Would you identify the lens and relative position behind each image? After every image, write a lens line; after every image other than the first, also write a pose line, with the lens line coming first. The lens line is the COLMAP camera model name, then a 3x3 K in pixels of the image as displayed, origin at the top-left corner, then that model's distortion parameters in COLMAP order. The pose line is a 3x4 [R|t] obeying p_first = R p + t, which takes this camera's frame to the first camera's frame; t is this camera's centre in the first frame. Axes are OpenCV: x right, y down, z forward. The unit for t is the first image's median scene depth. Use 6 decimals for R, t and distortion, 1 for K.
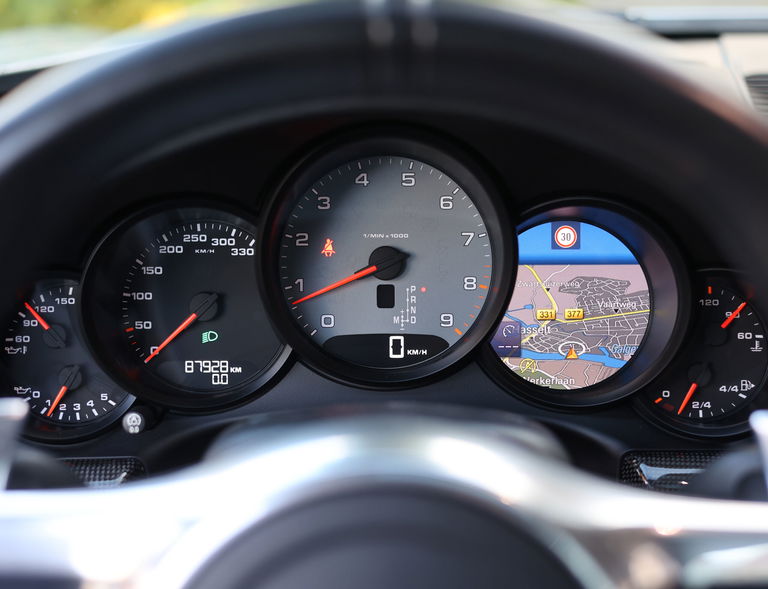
lens RADIAL K [[1322.3, 0, 388.0], [0, 1322.3, 293.1], [0, 0, 1]] dist [0.009425, 0.000000]
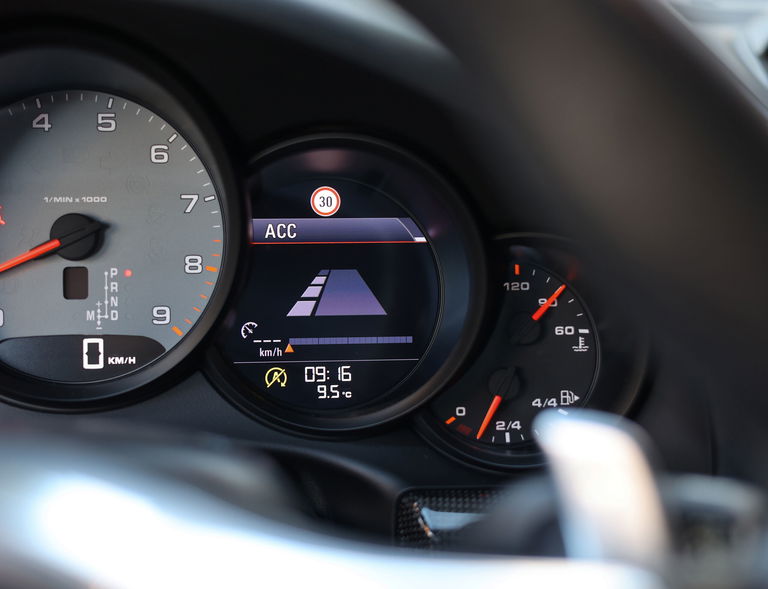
lens RADIAL K [[1322.3, 0, 380.5], [0, 1322.3, 296.5], [0, 0, 1]] dist [0.009425, 0.000000]
pose [[0.996899, -0.009636, 0.078101, 0.108393], [0.012782, 0.999123, -0.039882, 0.040907], [-0.077649, 0.040757, 0.996147, 0.268420]]
